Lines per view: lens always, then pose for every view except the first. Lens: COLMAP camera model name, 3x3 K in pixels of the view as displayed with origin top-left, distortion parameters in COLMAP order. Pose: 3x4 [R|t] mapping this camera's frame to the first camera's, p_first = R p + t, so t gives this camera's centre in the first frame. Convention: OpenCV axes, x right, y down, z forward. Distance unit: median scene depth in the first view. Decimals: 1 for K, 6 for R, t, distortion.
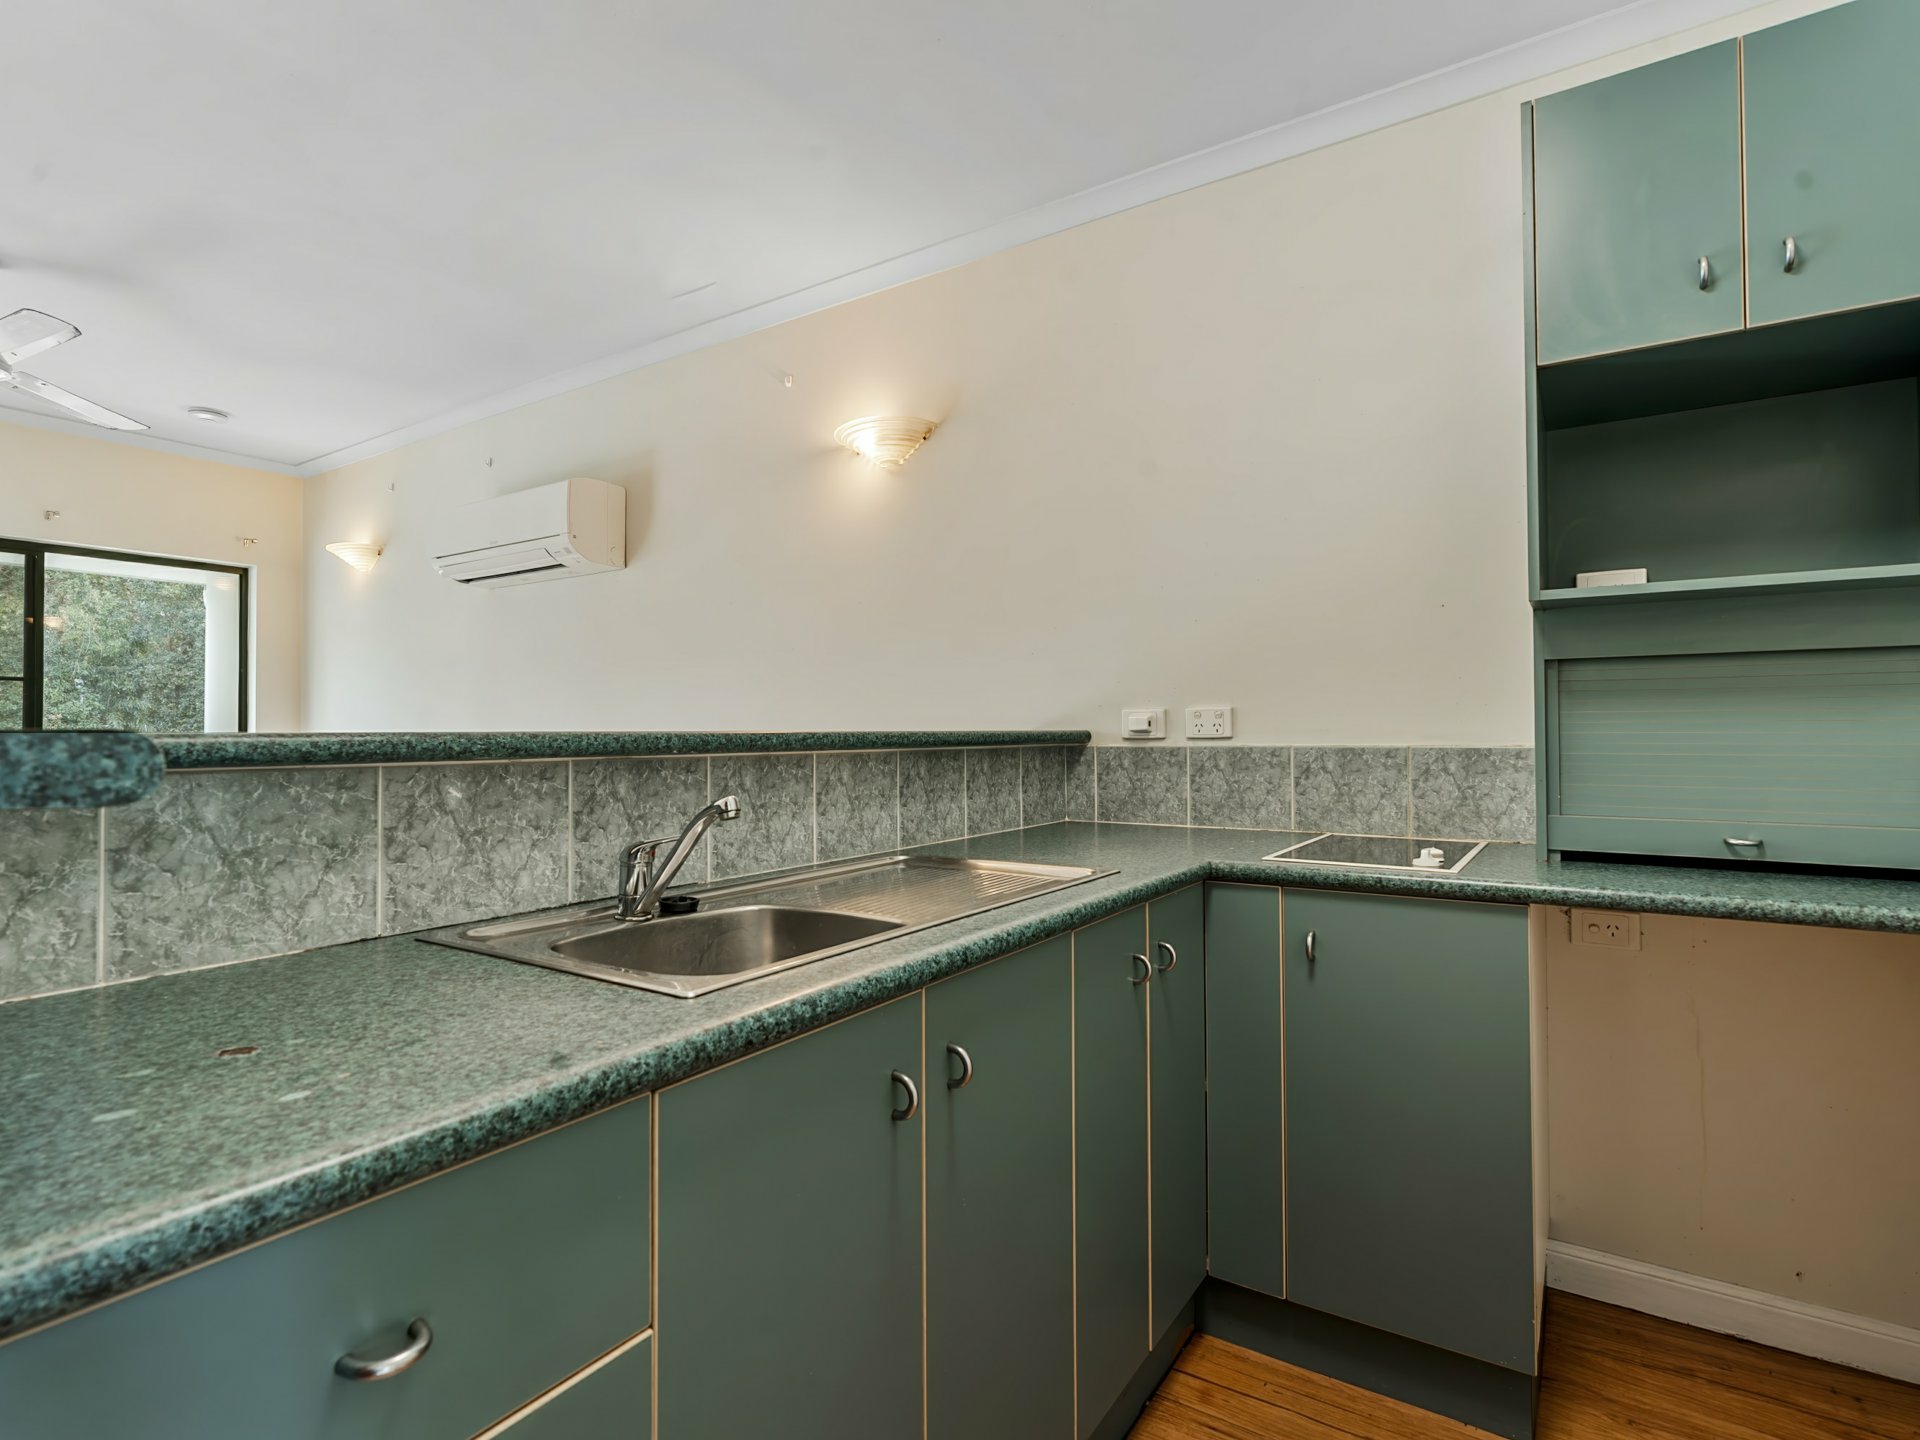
lens RADIAL K [[967.5, 0, 950.9], [0, 967.5, 714.1], [0, 0, 1]] dist [-0.005912, 0.002292]
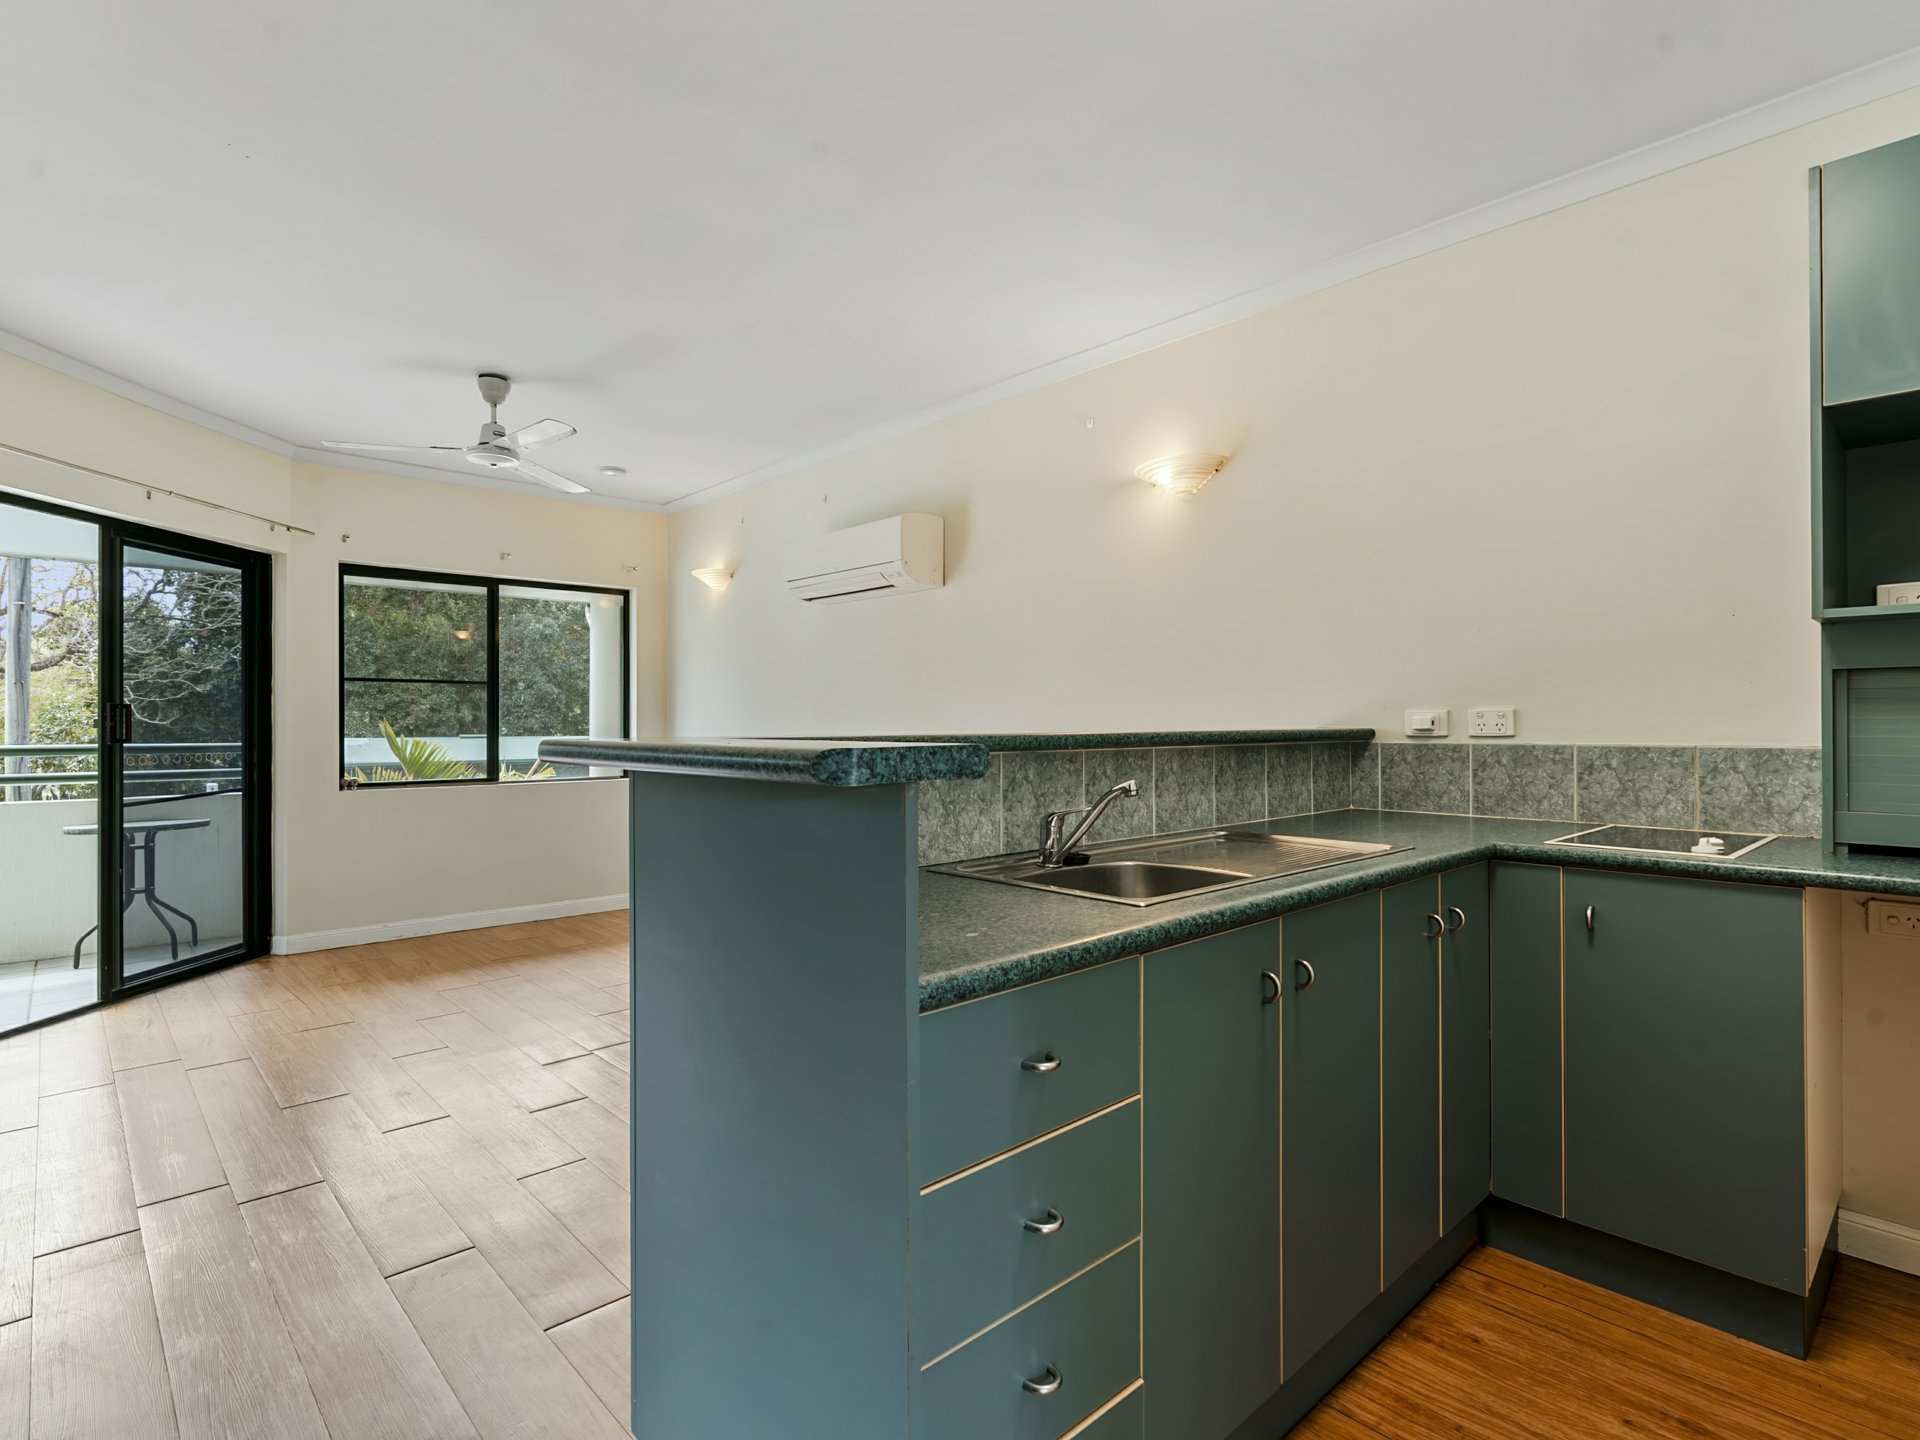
lens RADIAL K [[967.5, 0, 954.9], [0, 967.5, 715.4], [0, 0, 1]] dist [-0.005912, 0.002292]
pose [[0.972105, 0.001575, -0.234543, -0.097088], [0.001493, 0.999916, 0.012903, -0.019925], [0.234543, -0.012893, 0.972020, -0.298814]]
